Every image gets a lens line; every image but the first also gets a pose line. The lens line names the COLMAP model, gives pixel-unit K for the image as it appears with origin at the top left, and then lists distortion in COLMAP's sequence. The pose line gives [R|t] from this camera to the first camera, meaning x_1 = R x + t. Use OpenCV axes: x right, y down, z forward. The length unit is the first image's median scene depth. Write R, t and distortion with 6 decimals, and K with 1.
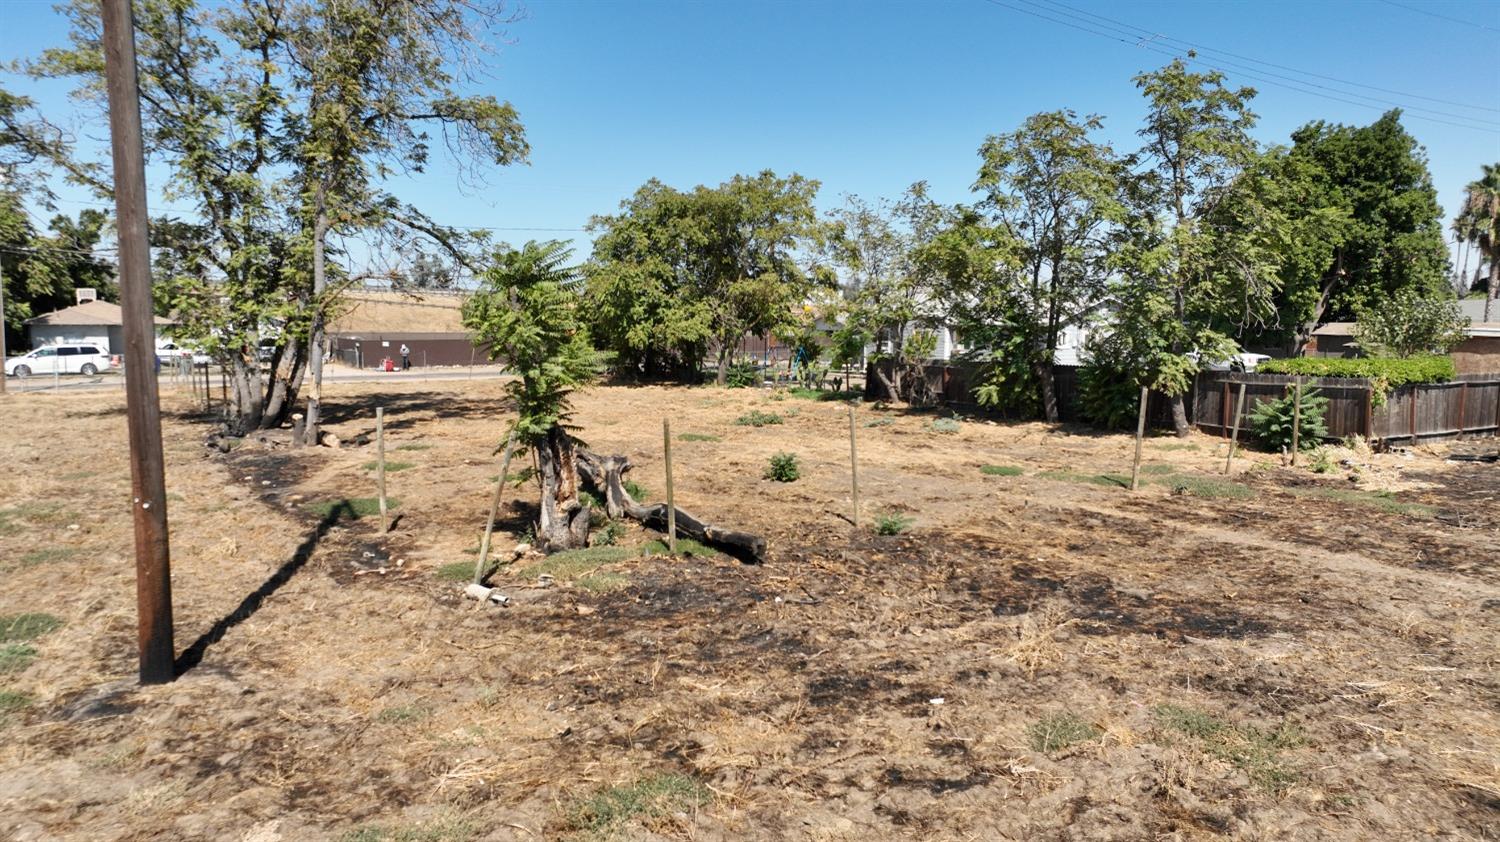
lens RADIAL K [[1055.0, 0, 748.4], [0, 1055.0, 419.6], [0, 0, 1]] dist [-0.000825, 0.016313]
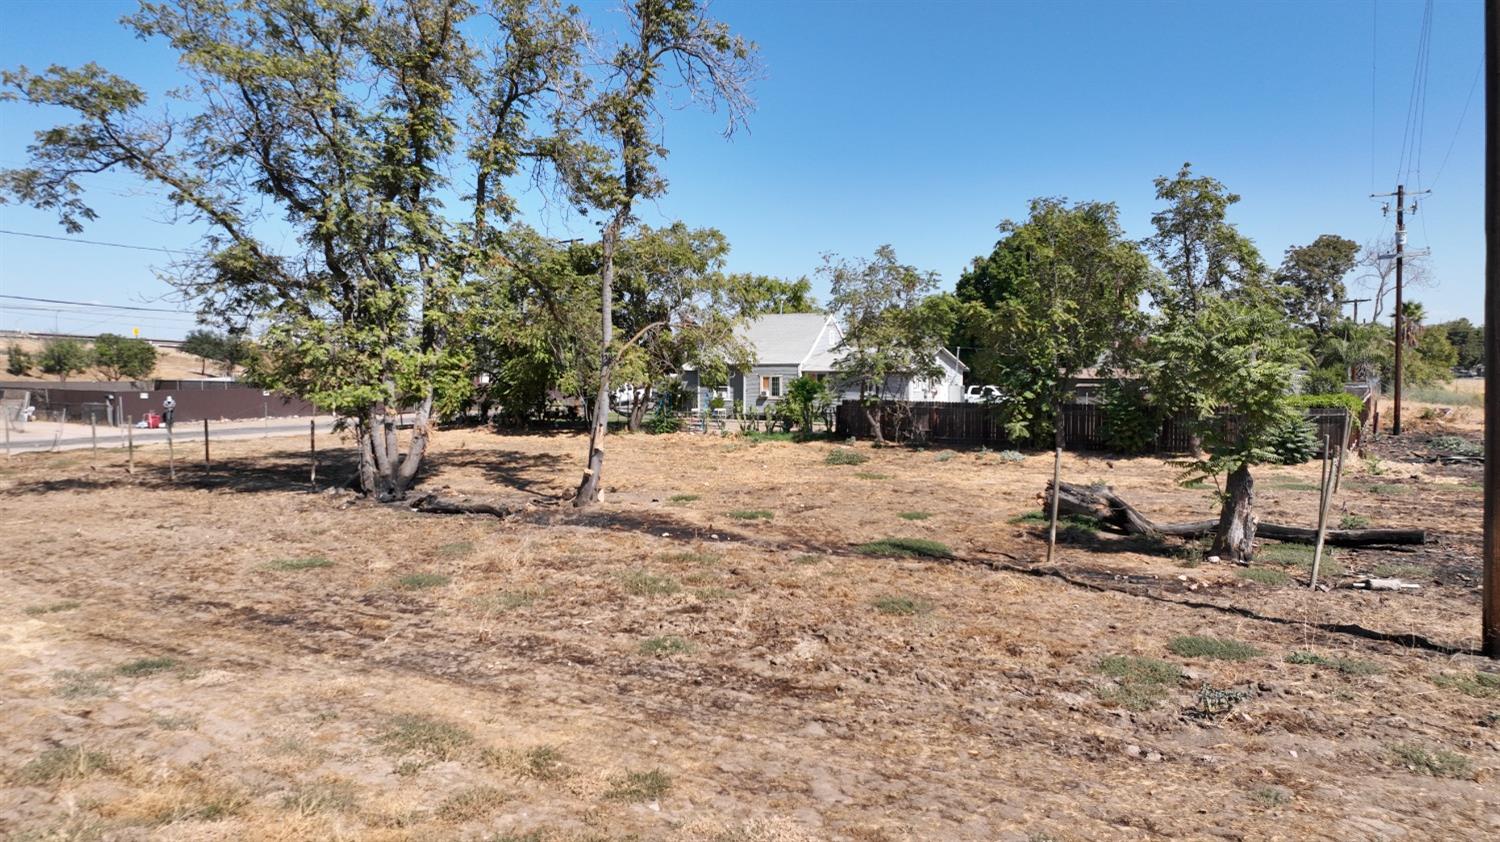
lens RADIAL K [[1055.0, 0, 747.4], [0, 1055.0, 423.7], [0, 0, 1]] dist [-0.000825, 0.016313]
pose [[0.891304, -0.025857, 0.452669, -0.627962], [0.043376, 0.998656, -0.028363, -0.010932], [-0.451327, 0.044915, 0.891227, 0.086290]]
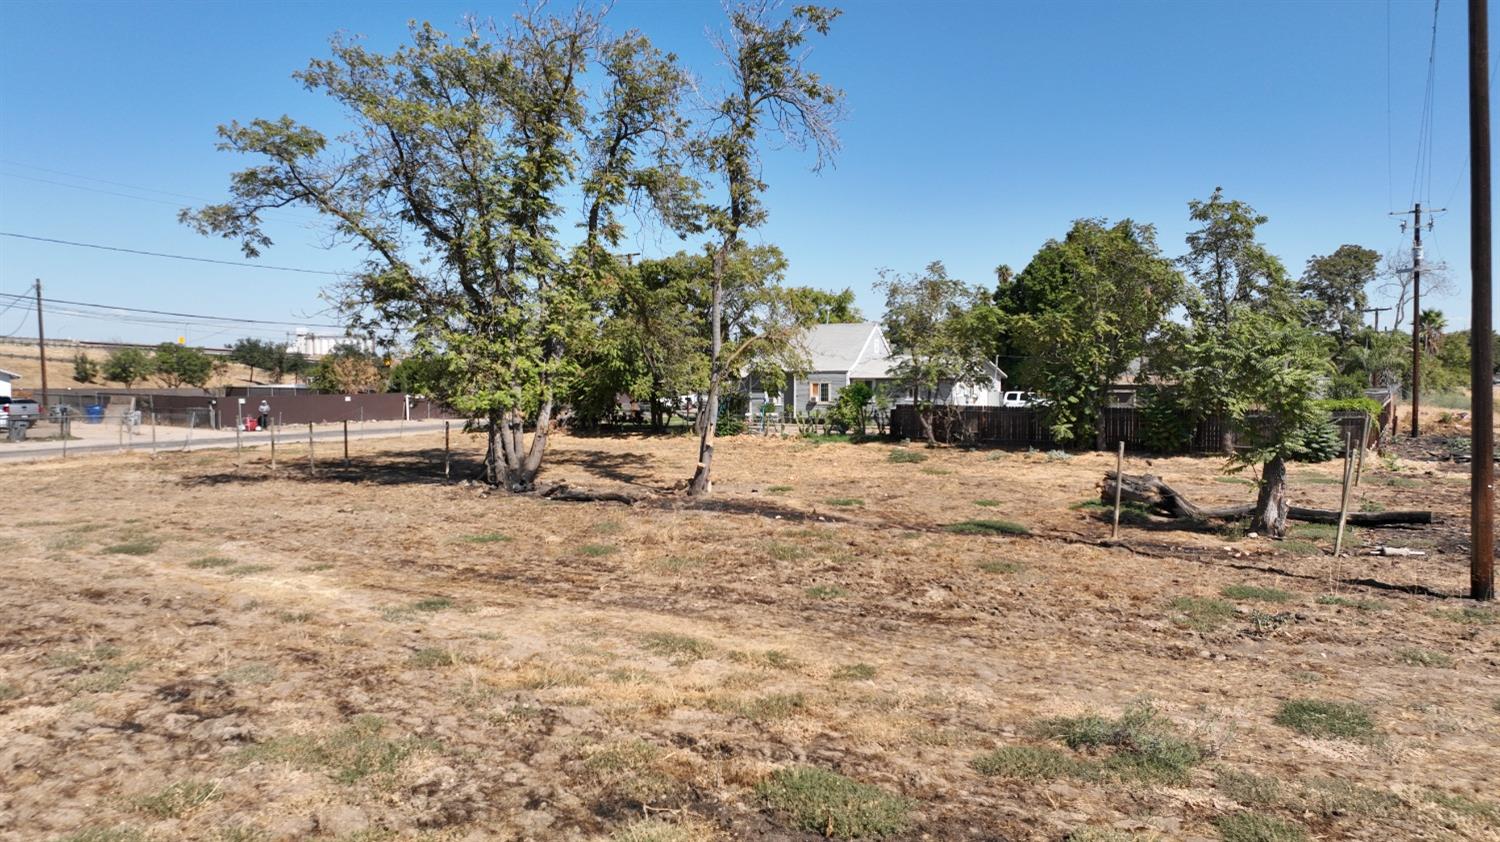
lens RADIAL K [[1055.0, 0, 748.0], [0, 1055.0, 422.9], [0, 0, 1]] dist [-0.000825, 0.016313]
pose [[0.898232, -0.022359, 0.438952, -0.742798], [0.042686, 0.998422, -0.036494, -0.003725], [-0.437443, 0.051517, 0.897769, 0.007320]]
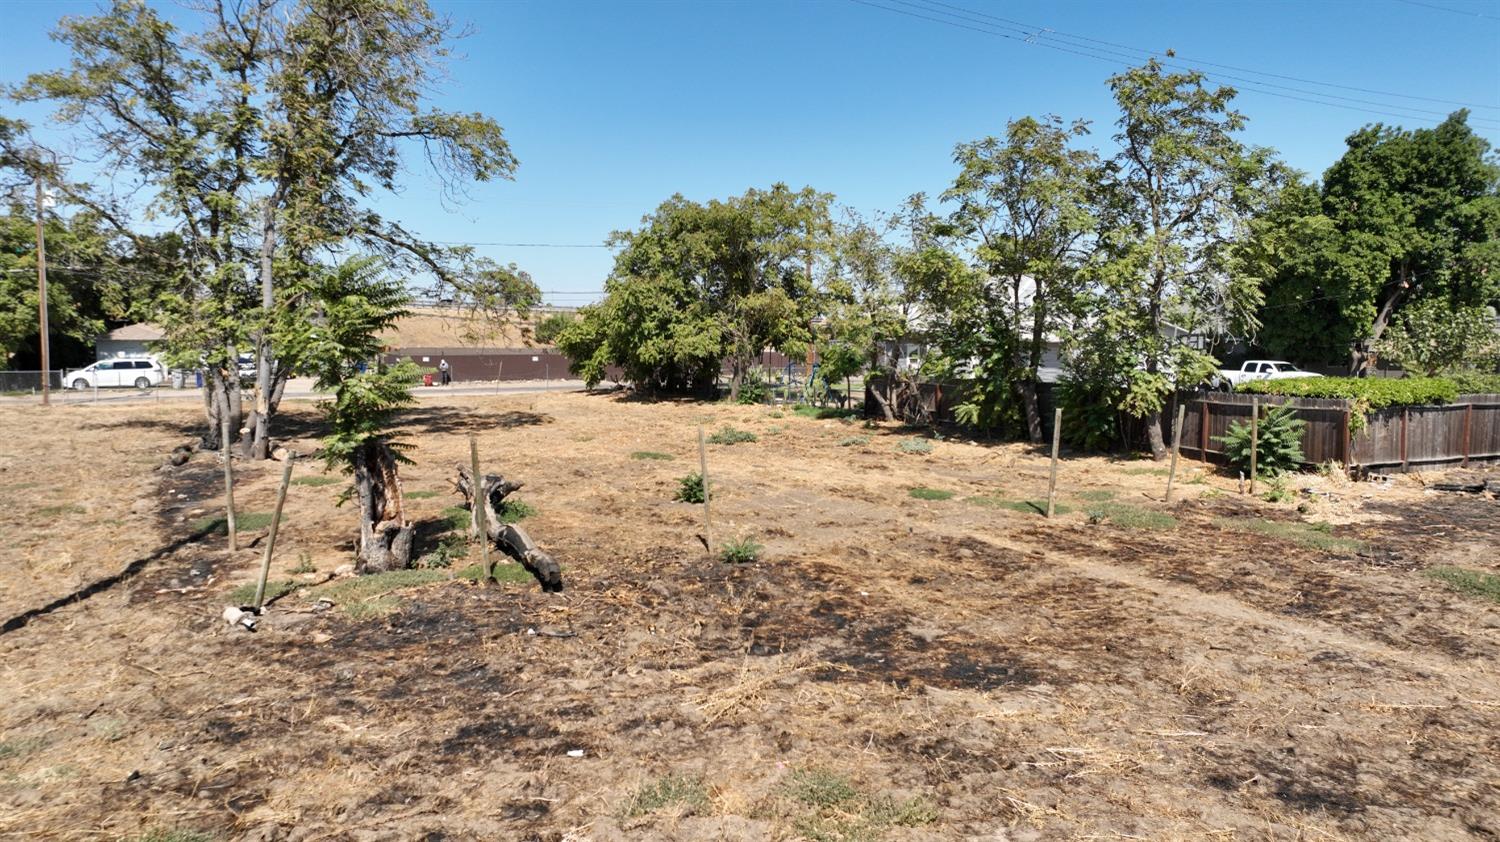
lens RADIAL K [[1055.0, 0, 748.4], [0, 1055.0, 419.8], [0, 0, 1]] dist [-0.000825, 0.016313]
pose [[0.995824, 0.007885, -0.090951, 0.125147], [-0.009235, 0.999853, -0.014431, -0.002628], [0.090823, 0.015210, 0.995751, 0.032007]]
